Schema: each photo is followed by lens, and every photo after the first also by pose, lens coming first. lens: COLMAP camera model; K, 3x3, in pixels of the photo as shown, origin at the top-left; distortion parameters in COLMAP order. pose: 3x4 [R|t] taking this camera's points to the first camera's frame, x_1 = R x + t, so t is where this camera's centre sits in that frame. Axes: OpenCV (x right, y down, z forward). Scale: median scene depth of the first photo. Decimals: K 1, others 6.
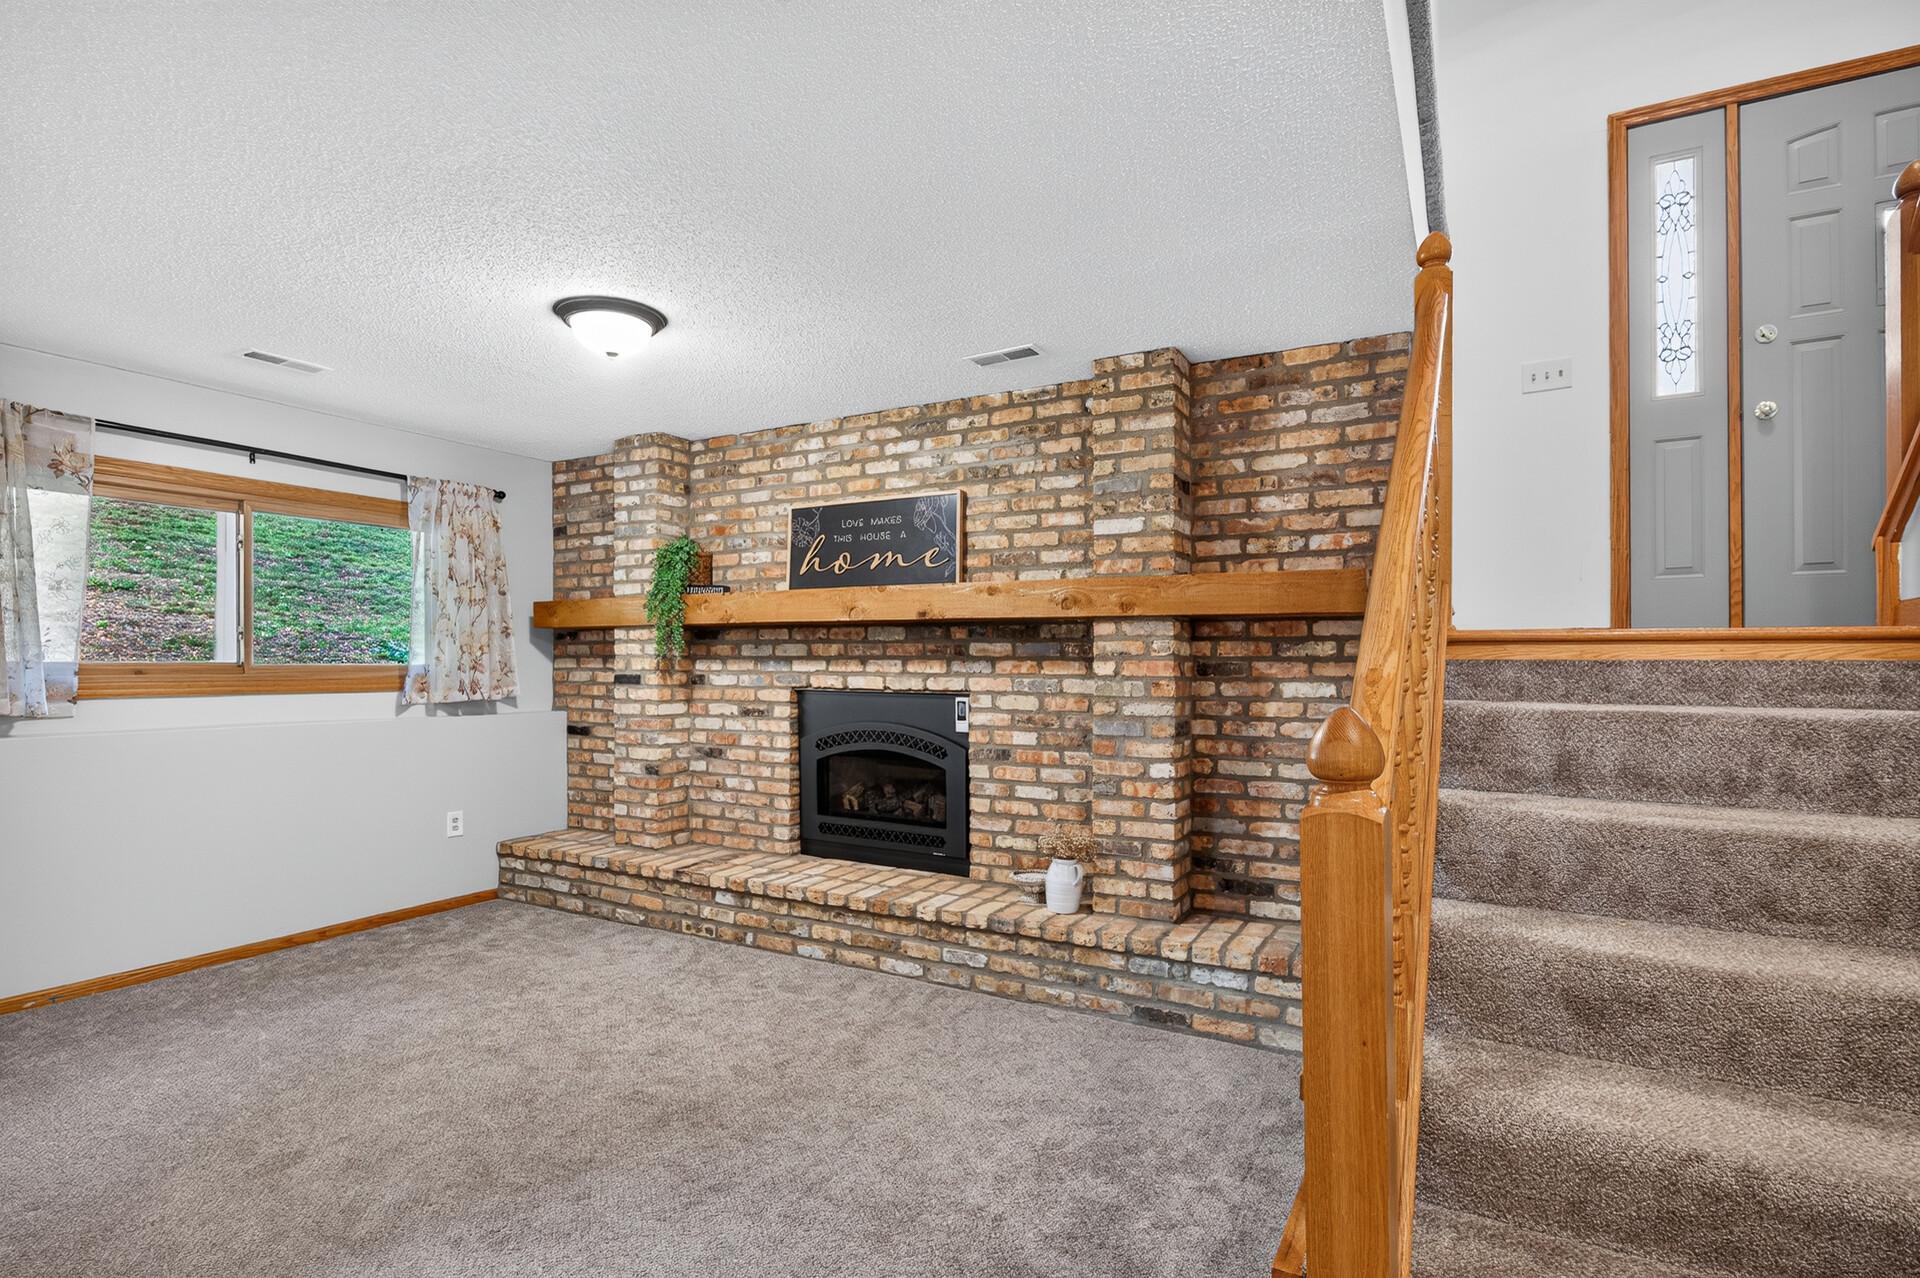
lens RADIAL K [[896.1, 0, 938.1], [0, 896.1, 666.6], [0, 0, 1]] dist [0.004664, 0.002027]
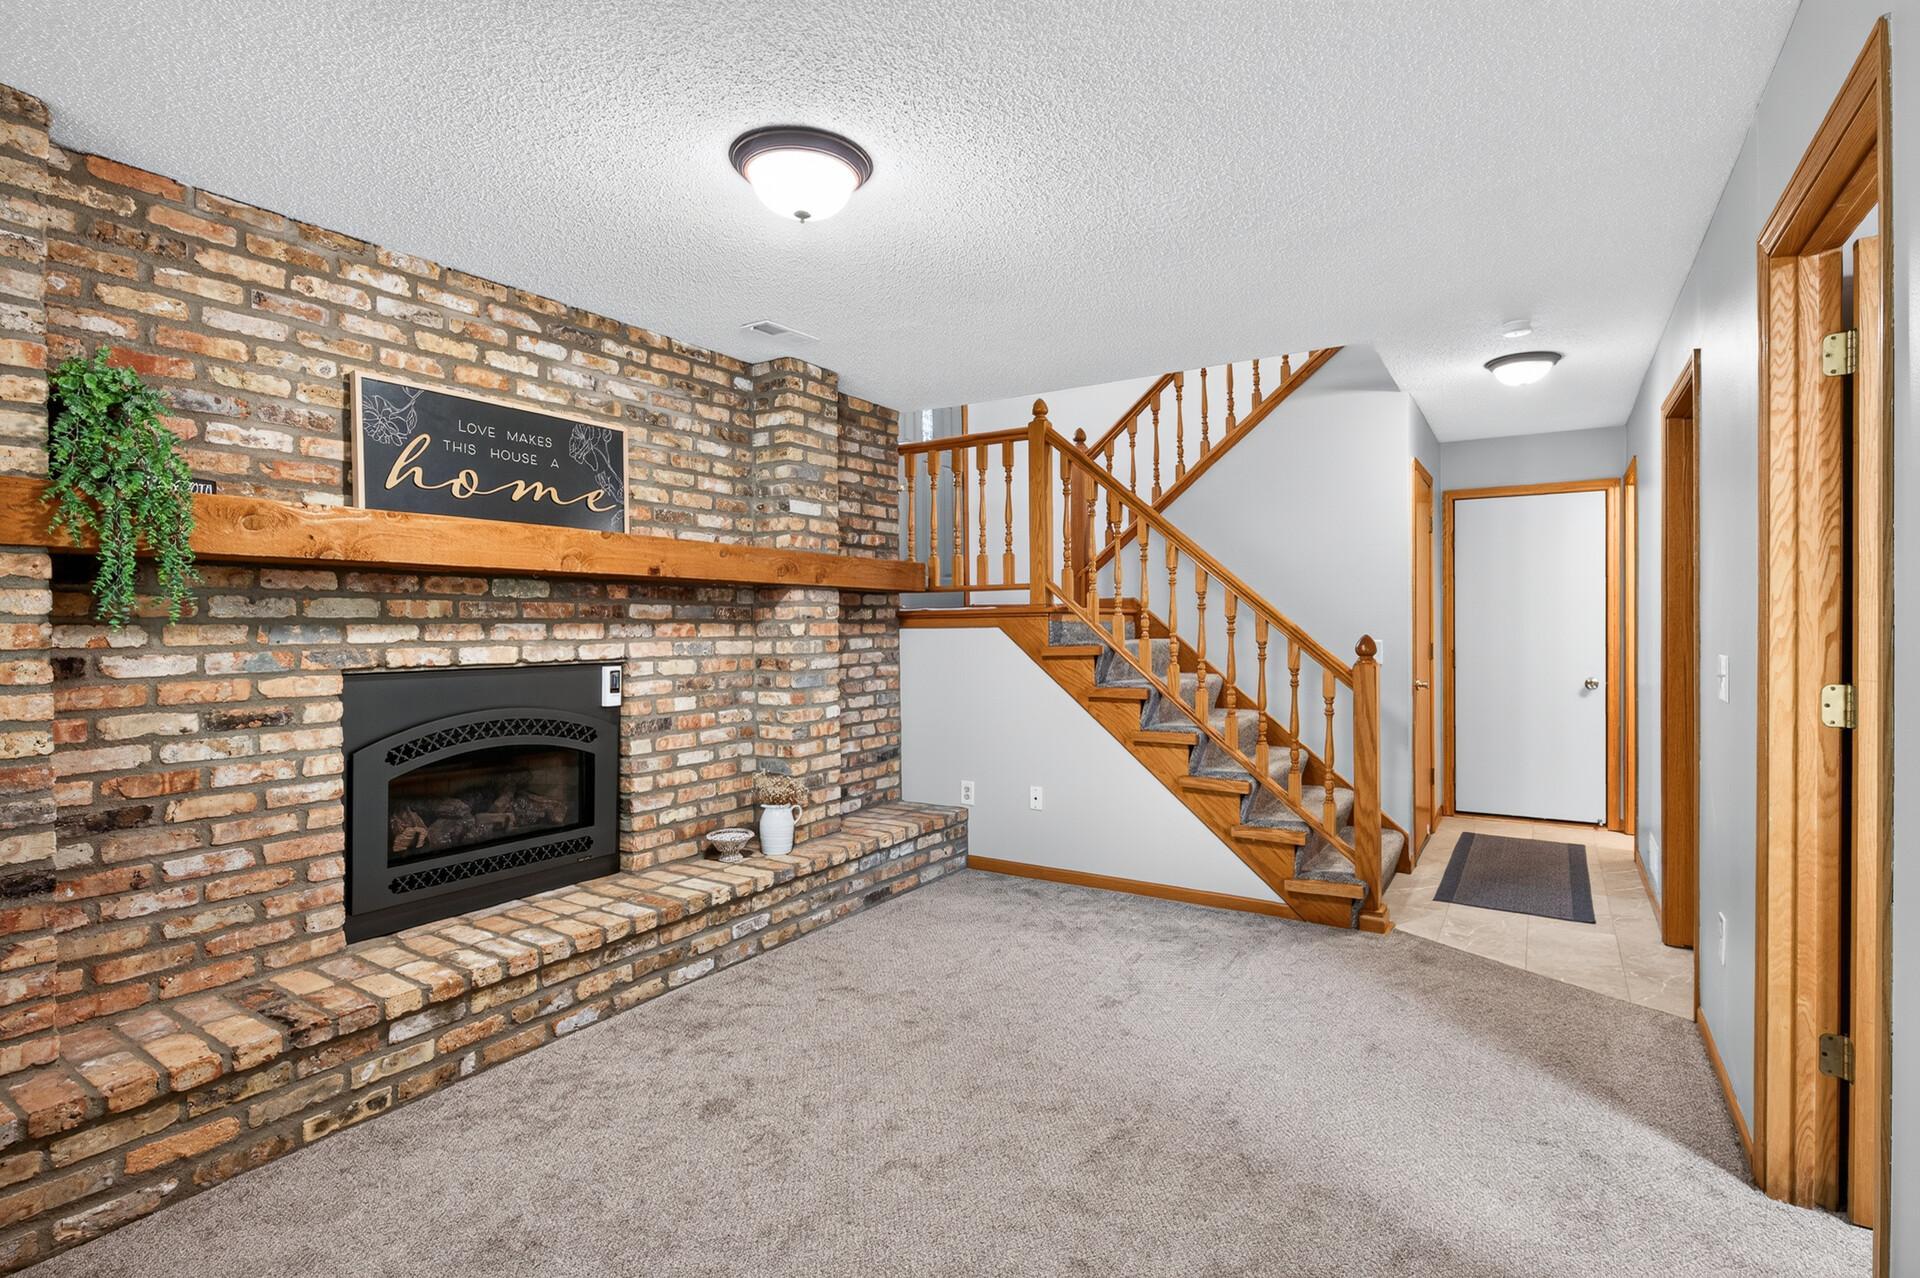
lens RADIAL K [[896.1, 0, 963.8], [0, 896.1, 629.7], [0, 0, 1]] dist [0.004664, 0.002027]
pose [[0.087257, -0.012477, 0.996108, -0.809368], [0.008099, 0.999897, 0.011815, -0.008671], [-0.996153, 0.007037, 0.087349, 0.592567]]
